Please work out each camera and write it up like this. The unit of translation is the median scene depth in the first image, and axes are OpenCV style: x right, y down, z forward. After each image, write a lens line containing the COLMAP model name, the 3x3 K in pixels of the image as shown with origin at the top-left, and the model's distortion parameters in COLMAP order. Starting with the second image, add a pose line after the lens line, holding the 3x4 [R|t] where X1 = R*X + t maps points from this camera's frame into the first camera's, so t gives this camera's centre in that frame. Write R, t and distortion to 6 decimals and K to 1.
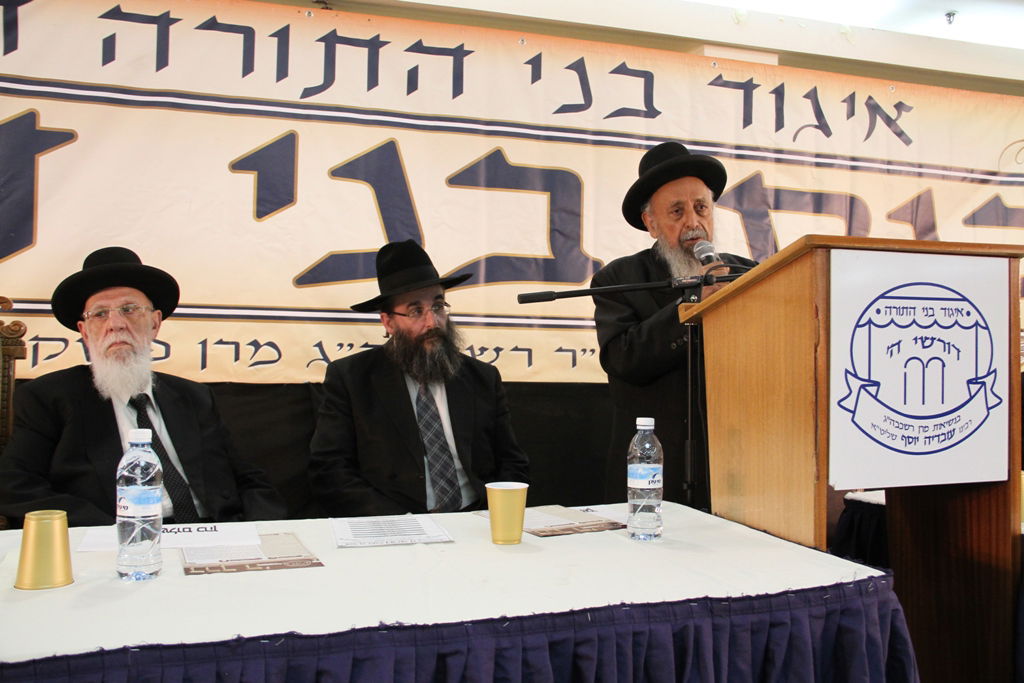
lens RADIAL K [[975.3, 0, 535.3], [0, 975.3, 336.8], [0, 0, 1]] dist [-0.054980, 0.000000]
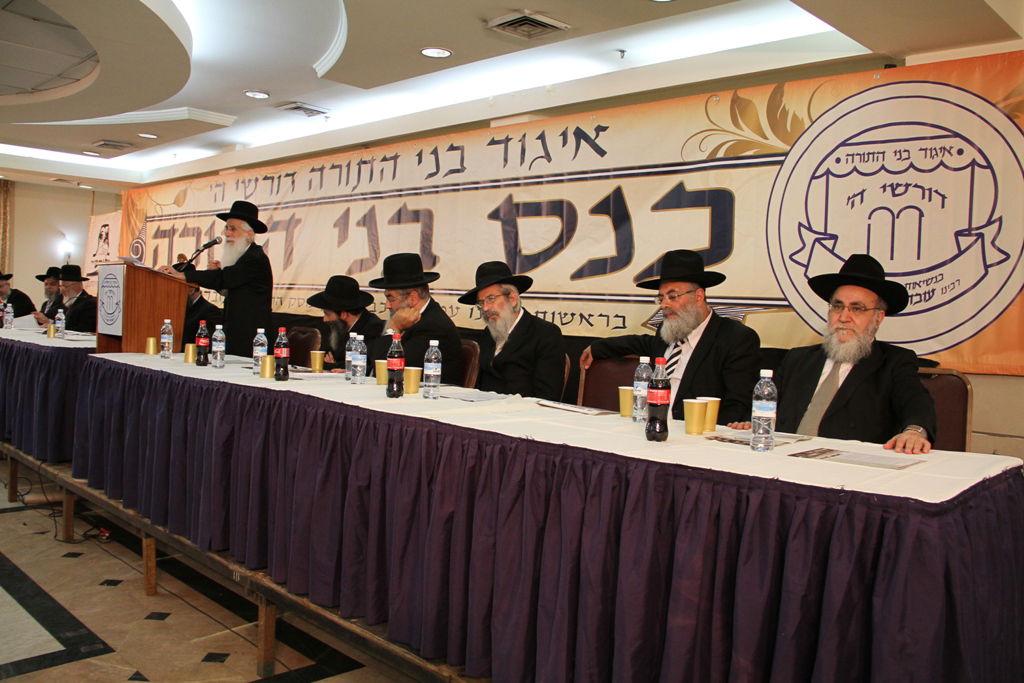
lens RADIAL K [[853.9, 0, 510.7], [0, 853.9, 333.9], [0, 0, 1]] dist [-0.159440, 0.127640]
pose [[0.445219, 0.030473, -0.894903, 1.712542], [-0.038855, 0.999137, 0.014692, 0.040857], [0.894579, 0.028230, 0.446018, 0.466737]]
